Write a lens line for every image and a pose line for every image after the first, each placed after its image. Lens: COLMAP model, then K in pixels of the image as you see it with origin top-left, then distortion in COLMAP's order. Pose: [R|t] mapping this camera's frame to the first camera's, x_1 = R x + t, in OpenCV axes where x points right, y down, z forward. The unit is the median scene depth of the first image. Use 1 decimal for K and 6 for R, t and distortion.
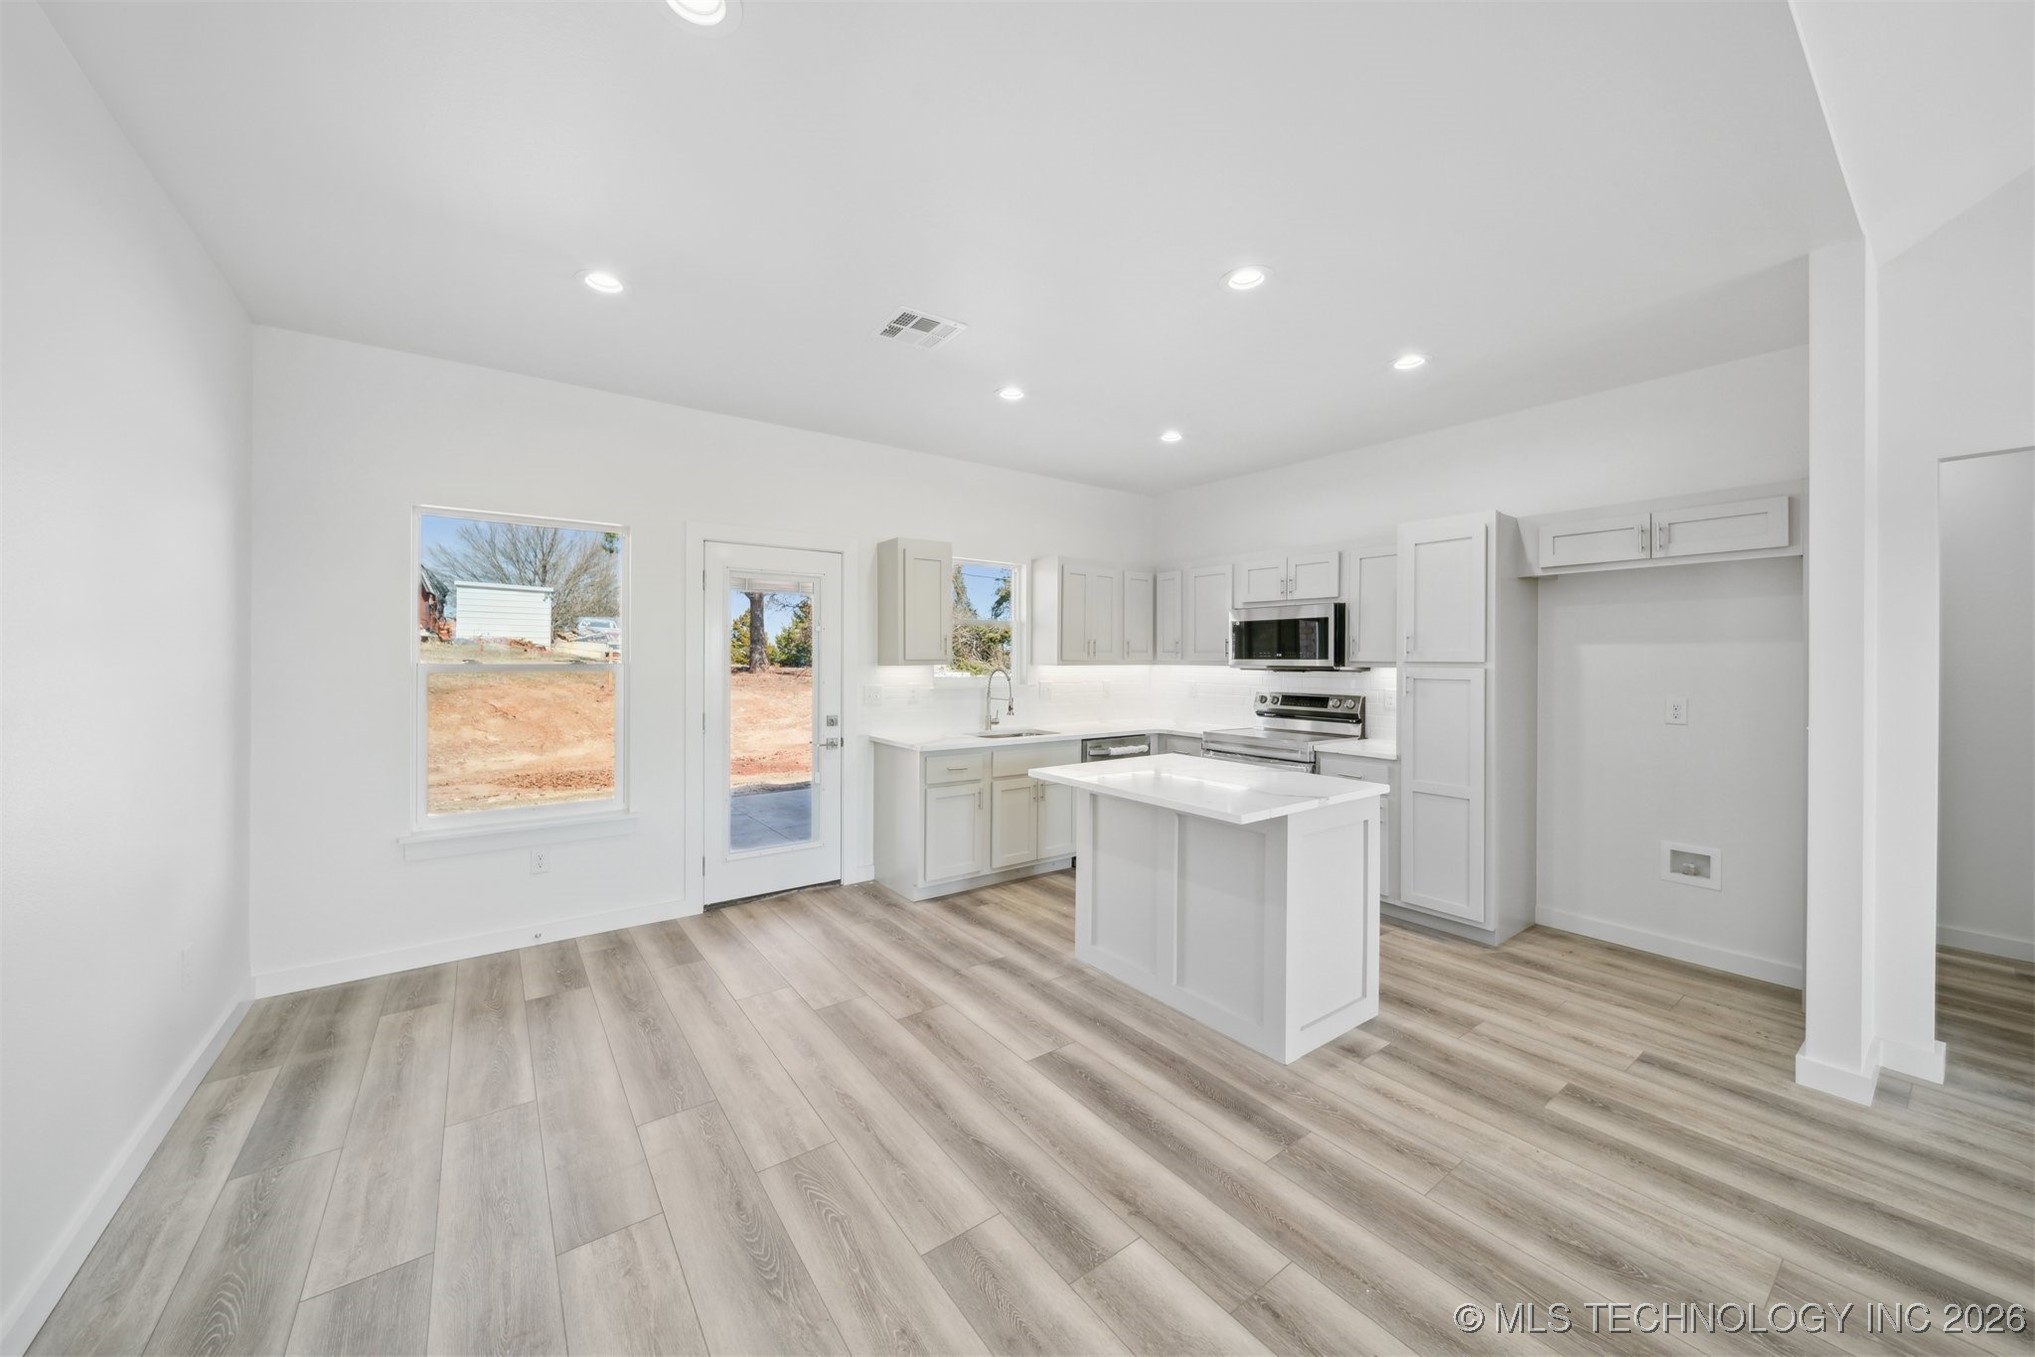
lens RADIAL K [[714.0, 0, 1005.4], [0, 714.0, 682.7], [0, 0, 1]] dist [0.001162, -0.001414]
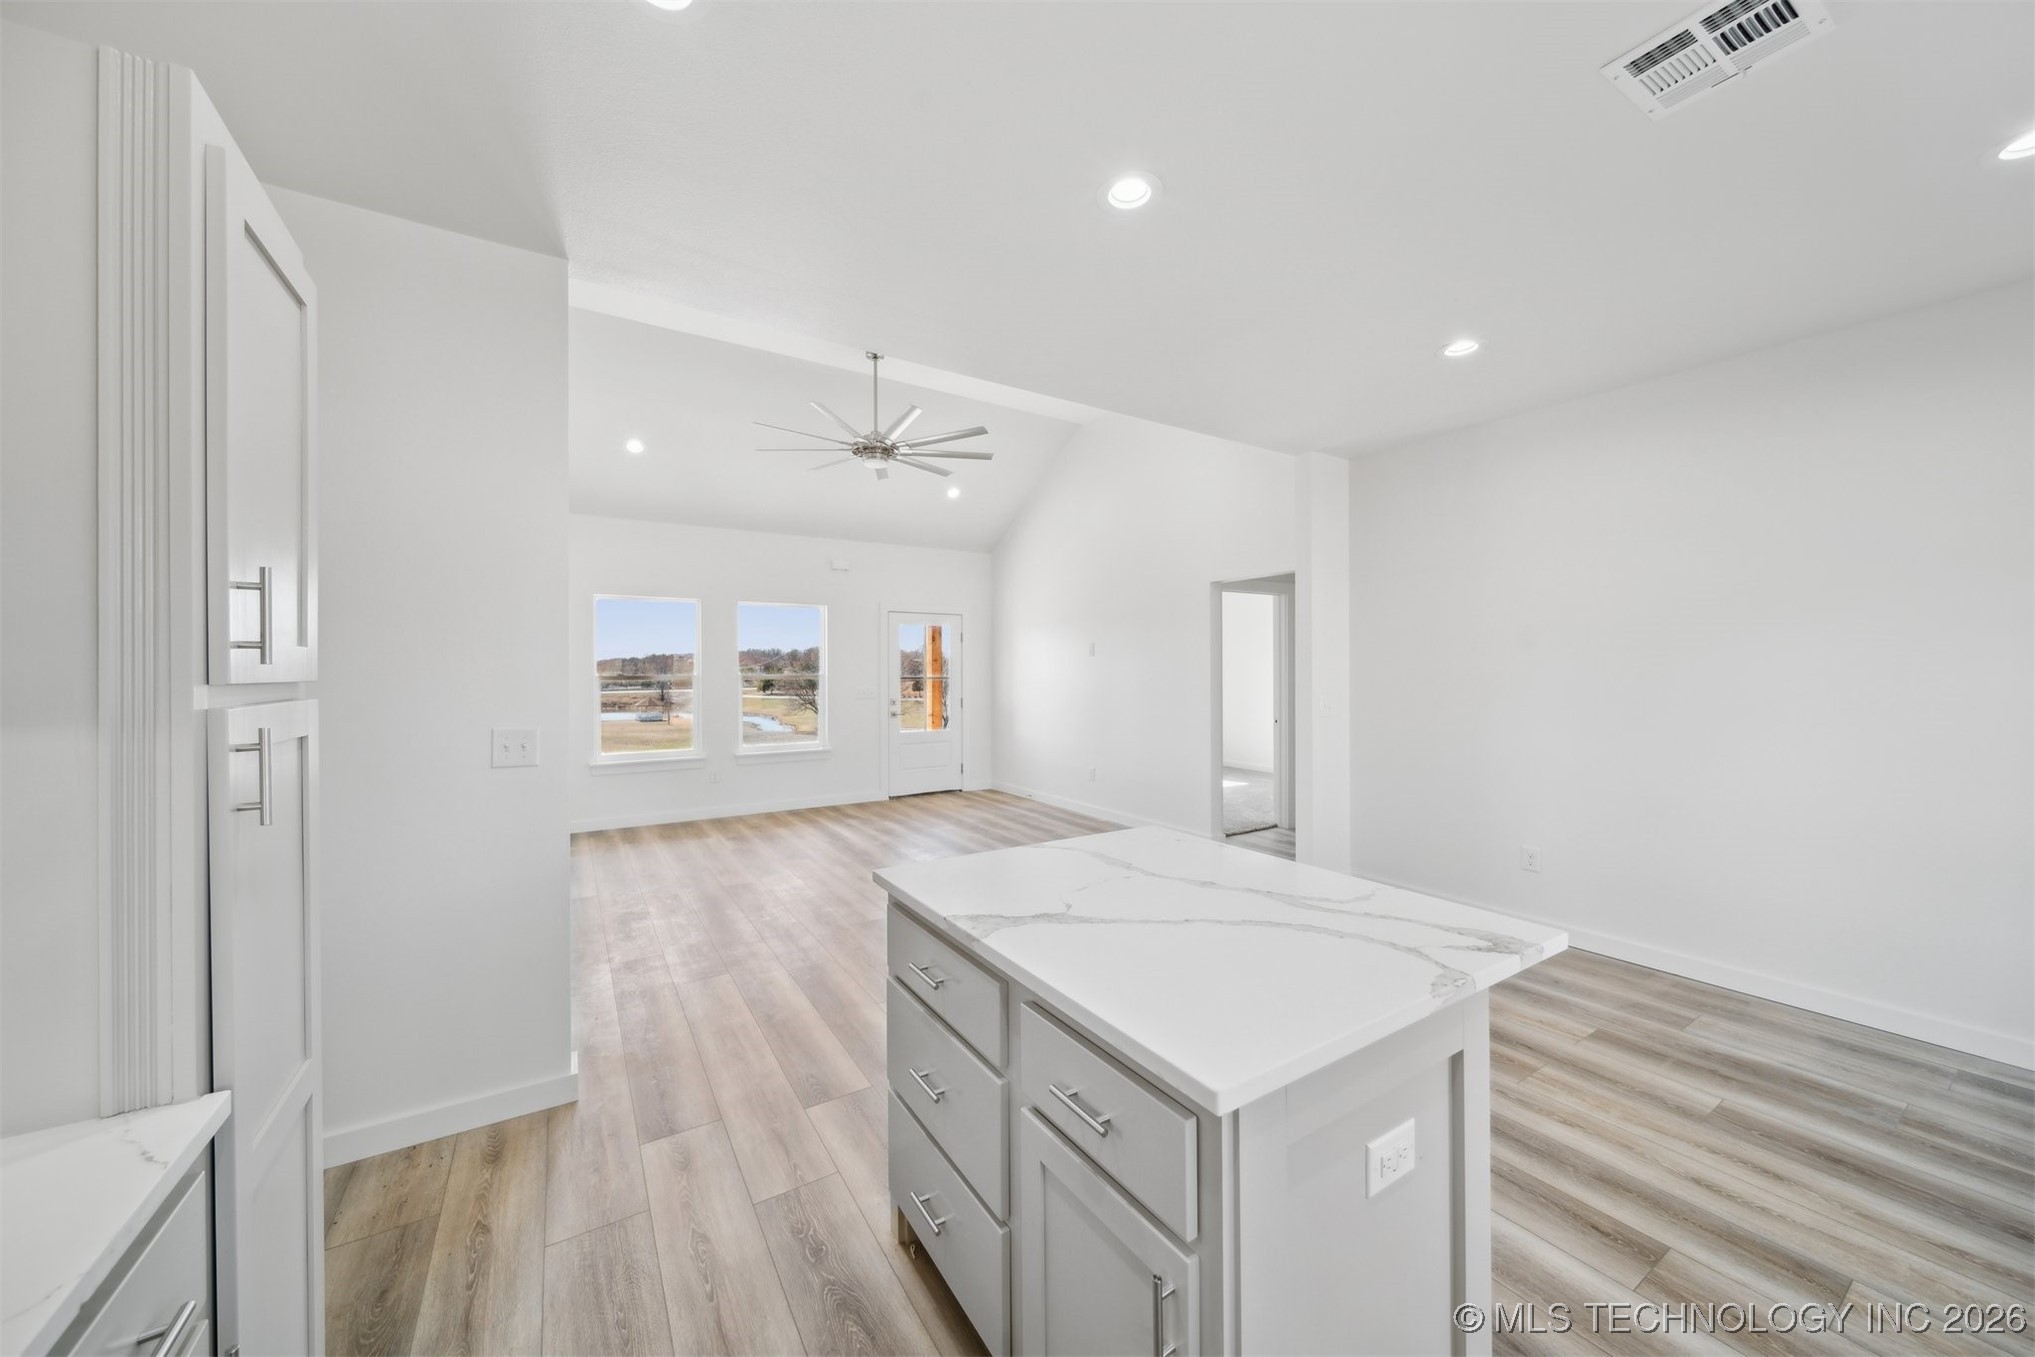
lens RADIAL K [[714.0, 0, 1003.5], [0, 714.0, 662.4], [0, 0, 1]] dist [0.001162, -0.001414]
pose [[-0.997574, 0.000946, 0.069608, 0.365356], [0.002732, 0.999669, 0.025566, -0.054686], [-0.069561, 0.025694, -0.997247, 1.556513]]
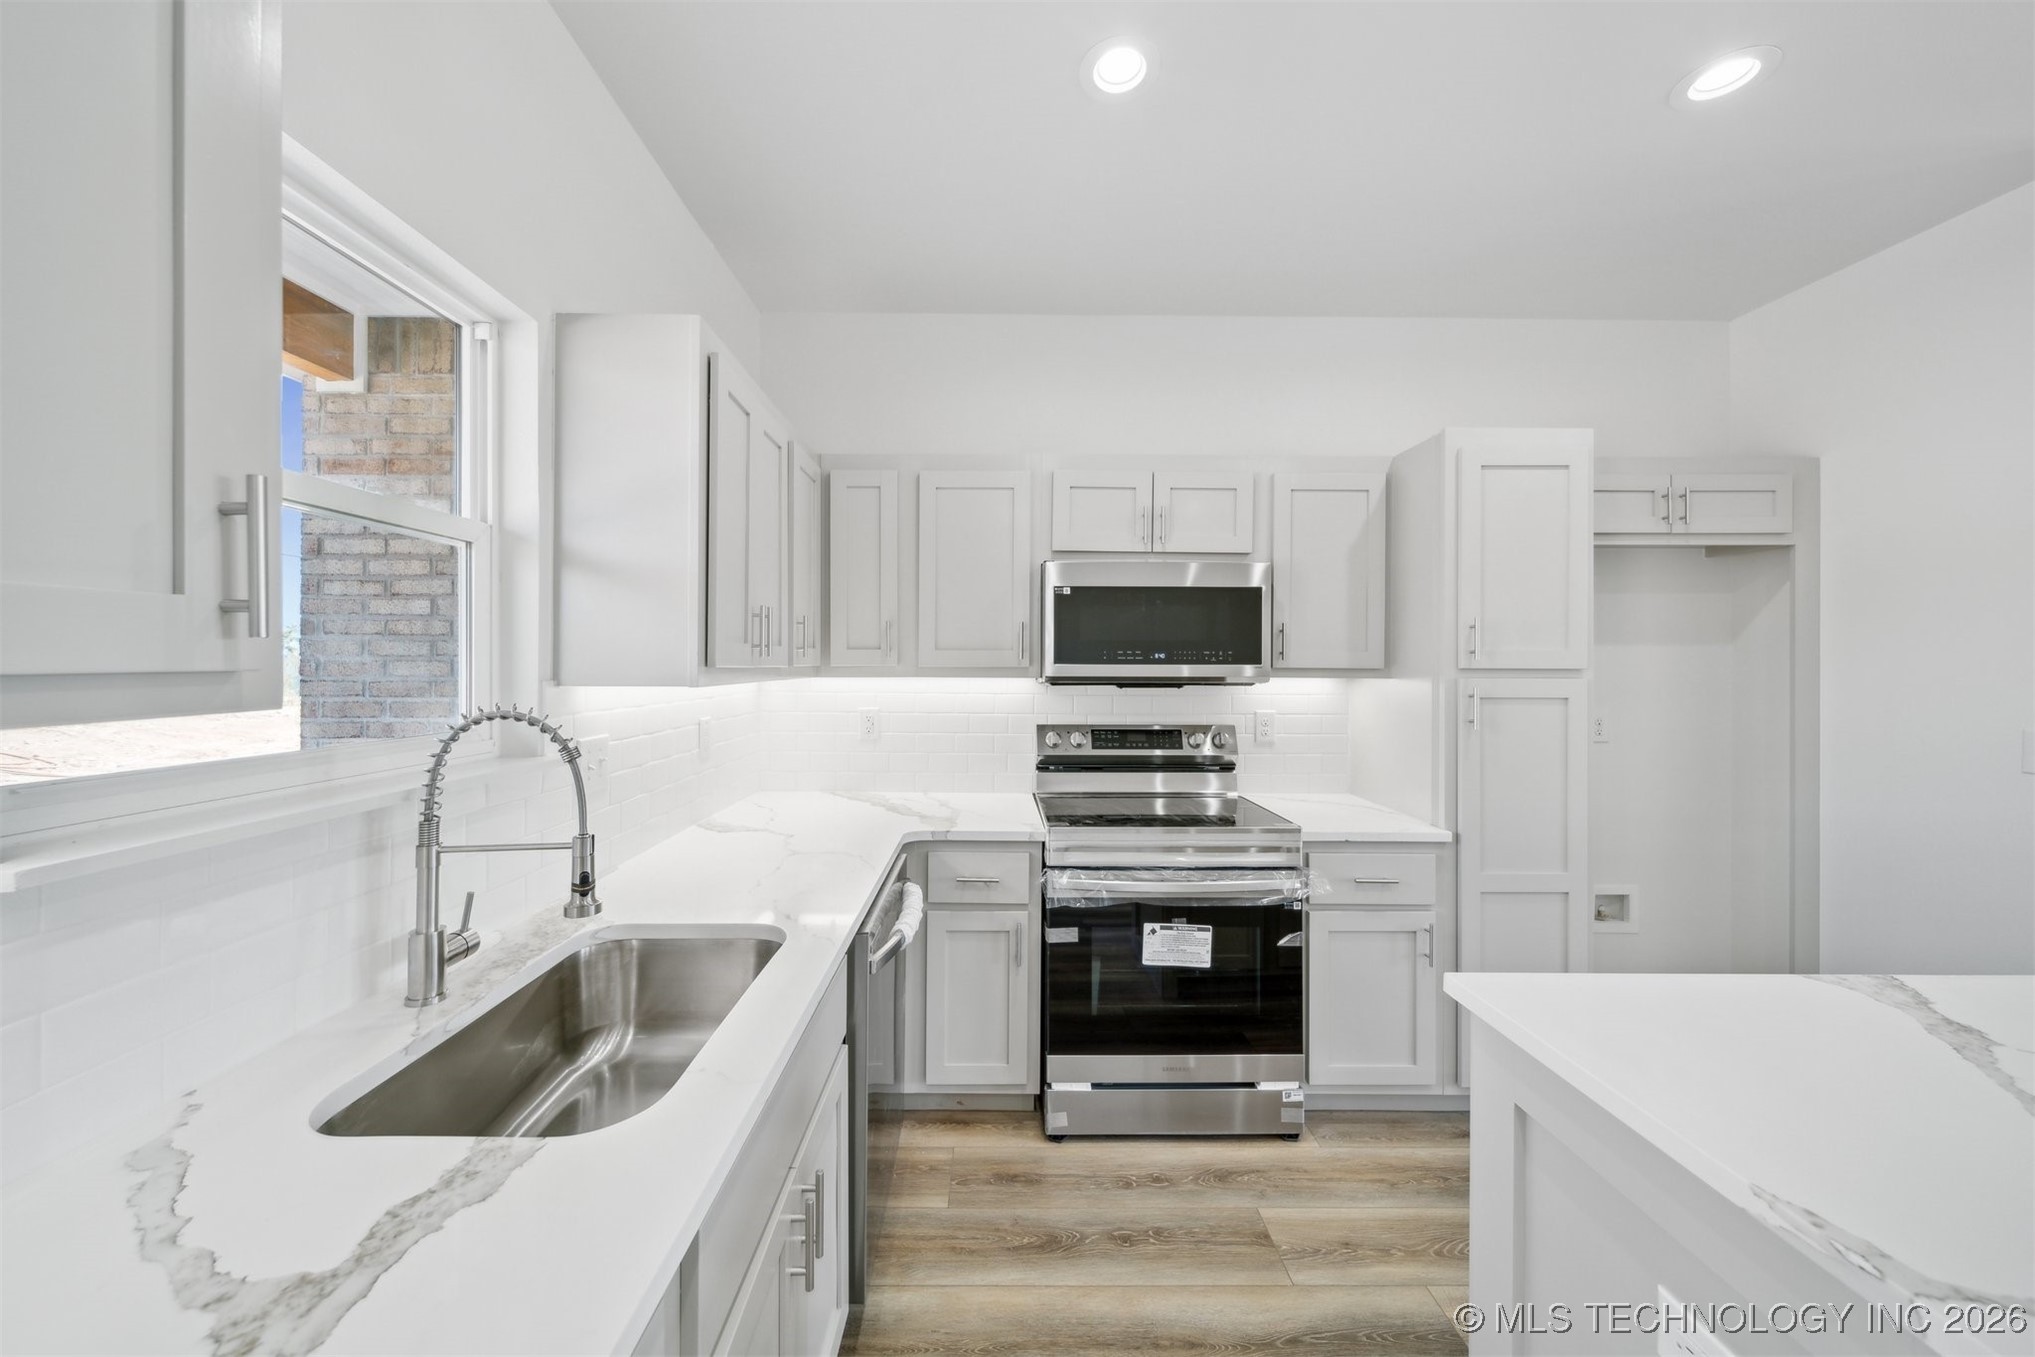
lens RADIAL K [[714.0, 0, 999.7], [0, 714.0, 662.5], [0, 0, 1]] dist [0.001162, -0.001414]
pose [[0.583632, -0.000512, 0.812018, -0.159748], [0.026644, 0.999473, -0.018520, -0.042632], [-0.811581, 0.032444, 0.583338, 1.231756]]
